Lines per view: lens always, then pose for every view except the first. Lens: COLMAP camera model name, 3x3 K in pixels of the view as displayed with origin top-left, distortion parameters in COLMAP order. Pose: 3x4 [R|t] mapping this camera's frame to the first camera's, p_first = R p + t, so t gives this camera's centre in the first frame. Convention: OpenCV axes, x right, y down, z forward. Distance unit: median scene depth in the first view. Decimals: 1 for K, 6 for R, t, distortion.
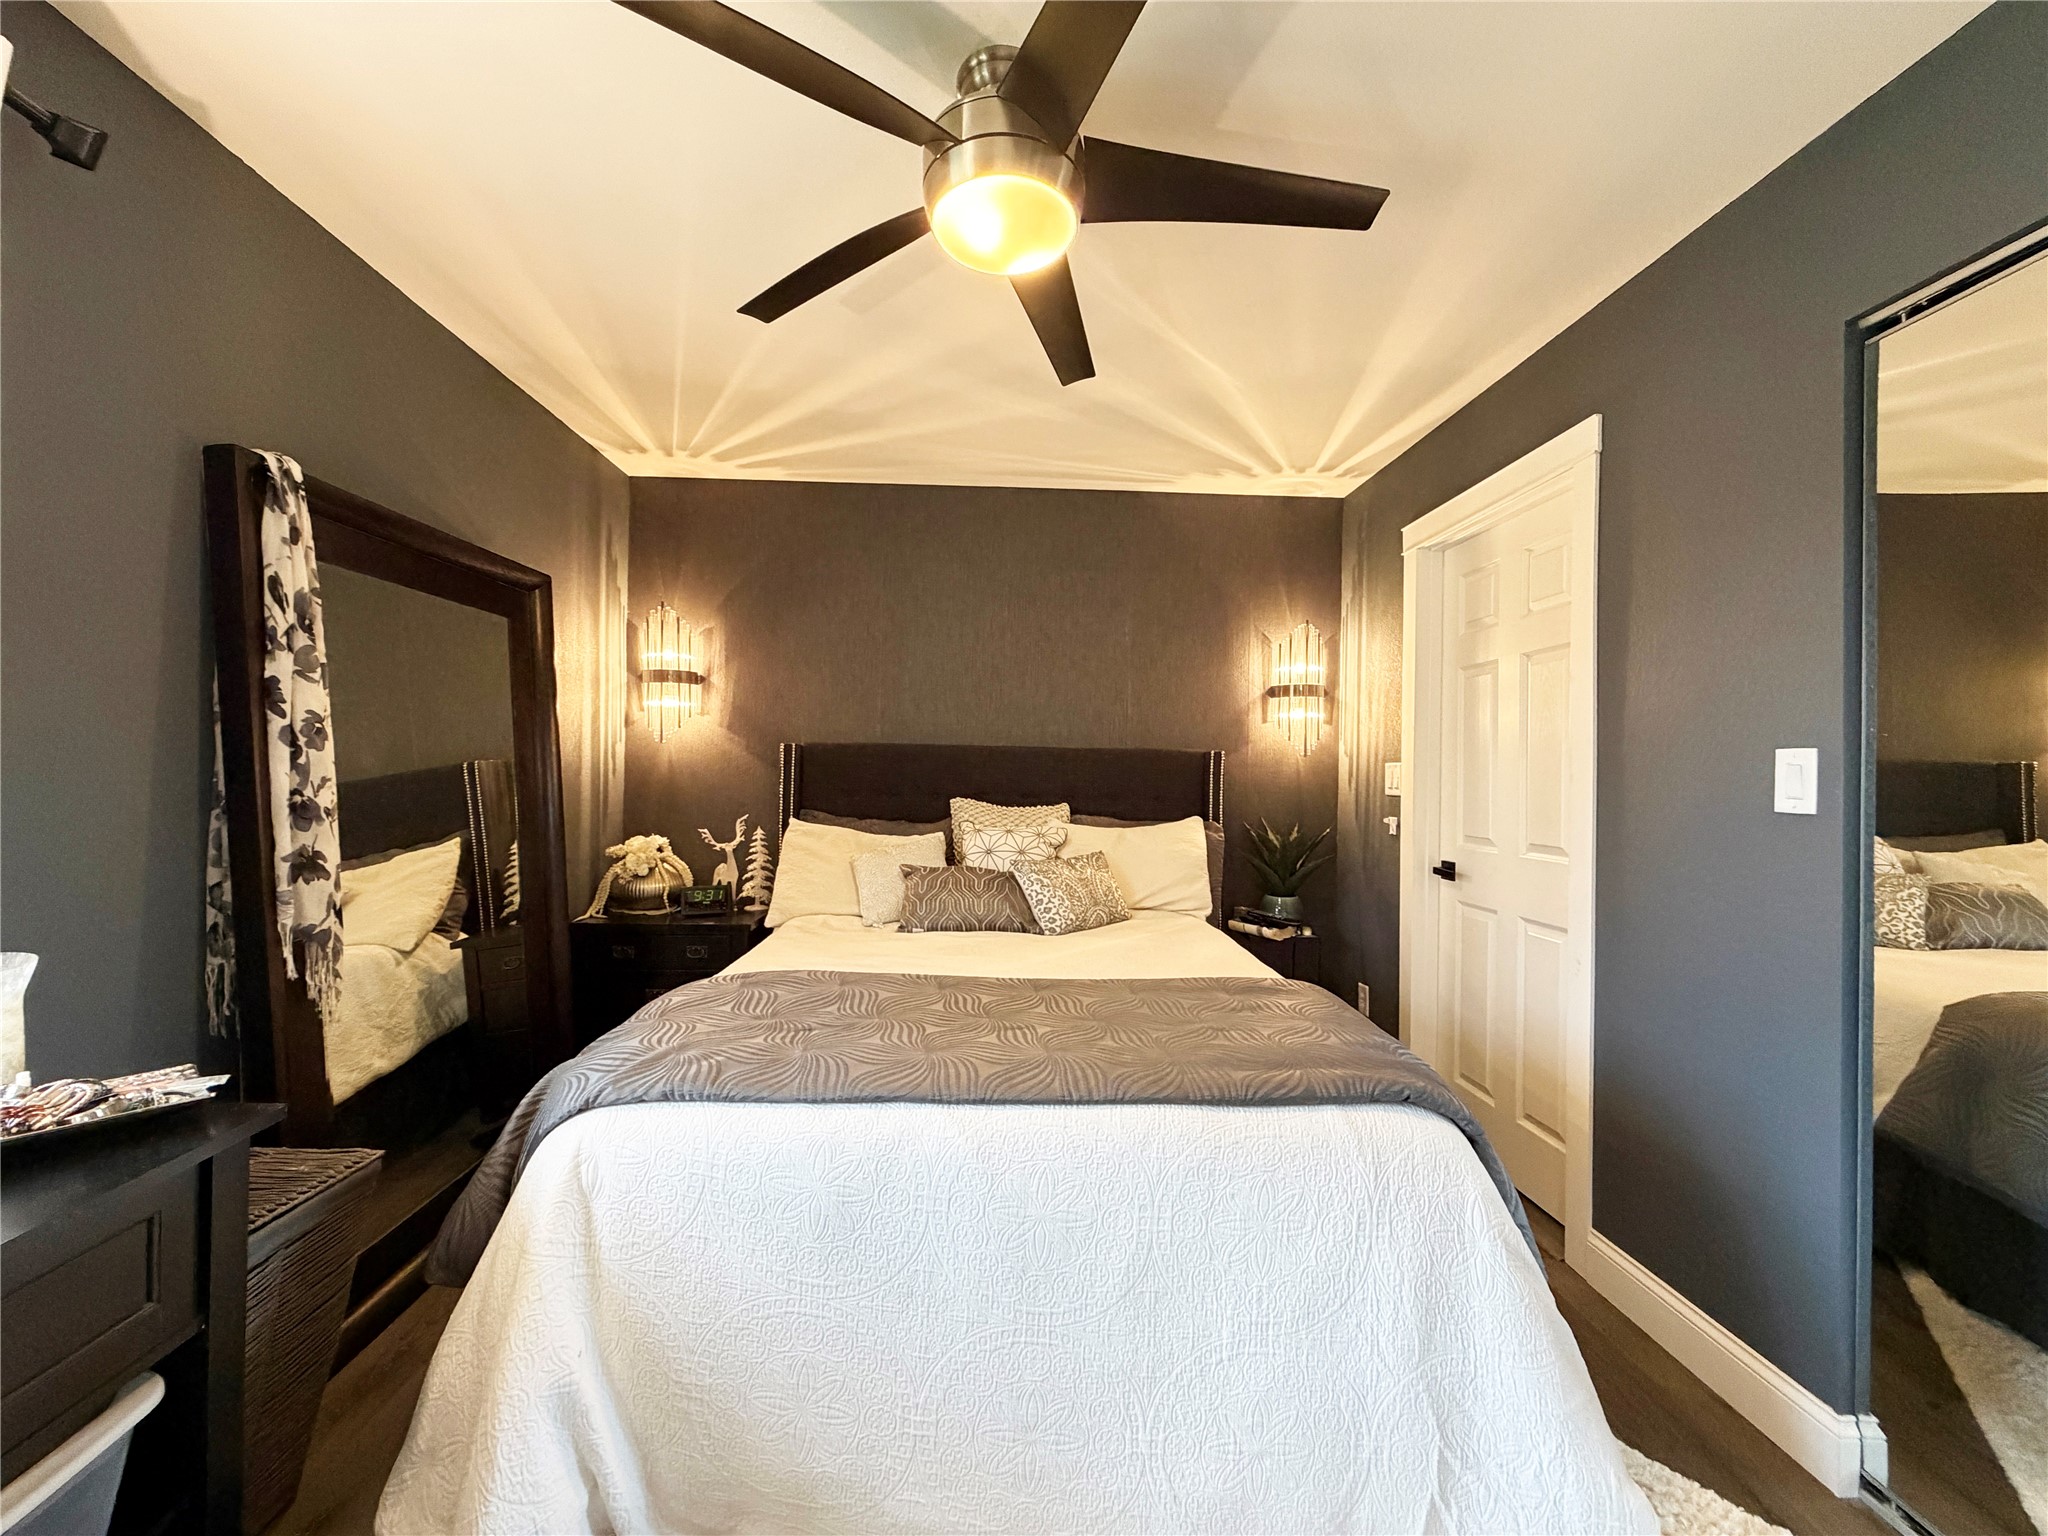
lens RADIAL K [[819.7, 0, 1018.2], [0, 819.7, 770.8], [0, 0, 1]] dist [0.001390, -0.001003]
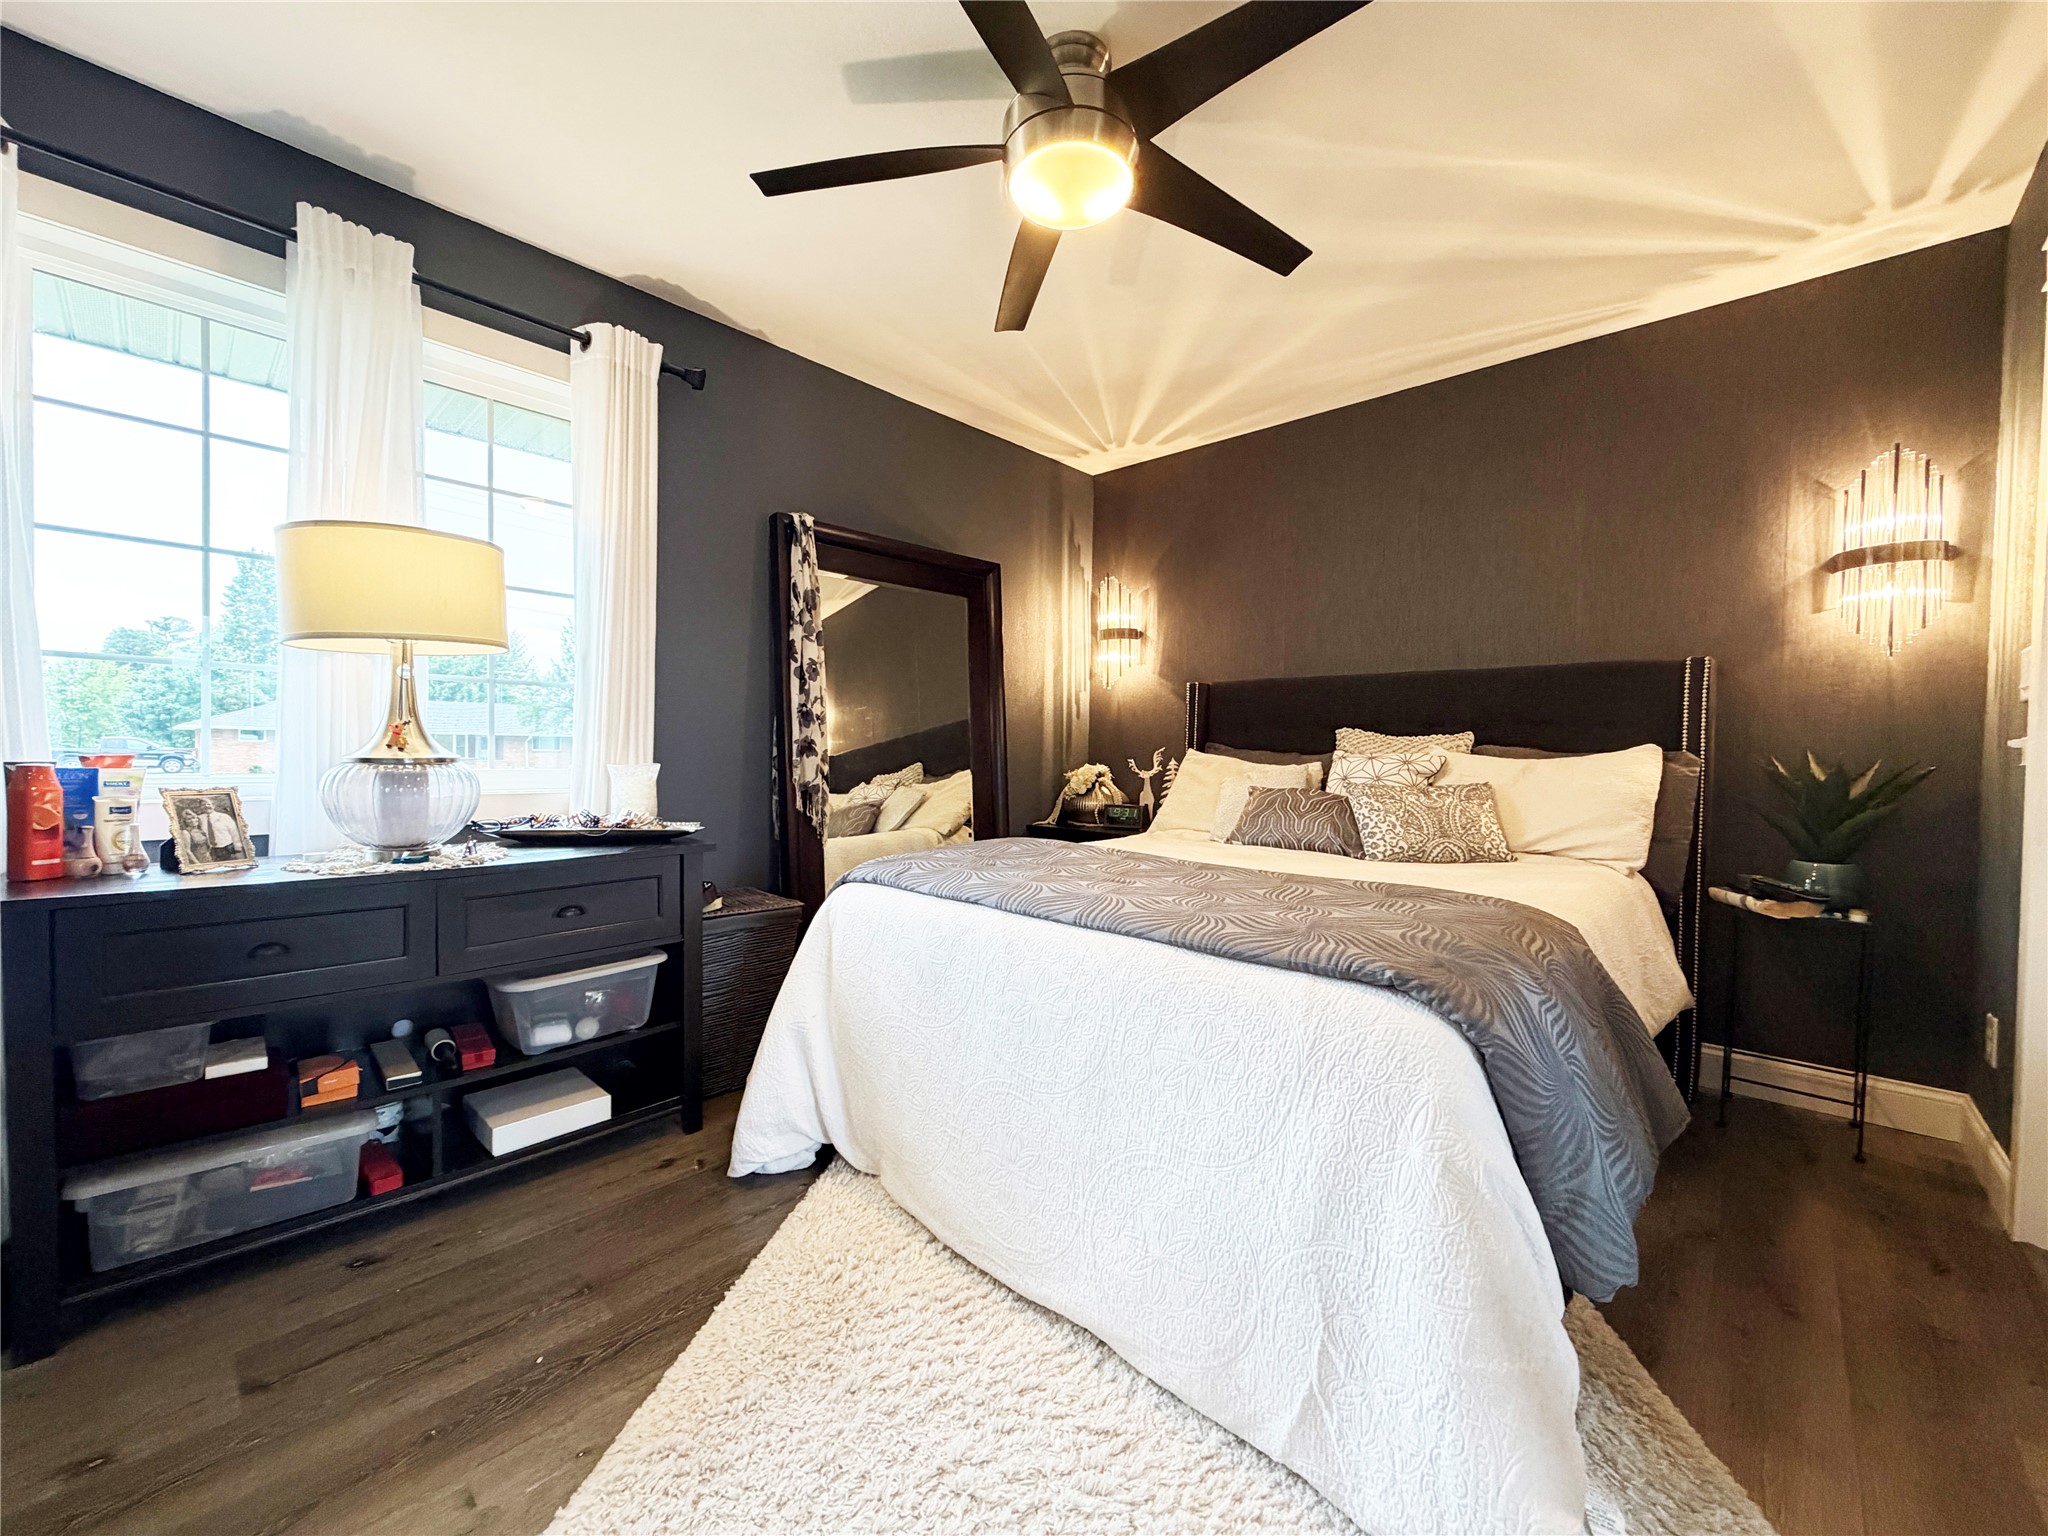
lens RADIAL K [[819.7, 0, 1018.1], [0, 819.7, 772.8], [0, 0, 1]] dist [0.001390, -0.001003]
pose [[0.702356, 0.013985, -0.711689, 0.376033], [-0.002110, 0.999844, 0.017564, 0.075833], [0.711823, -0.010834, 0.702275, 0.053422]]
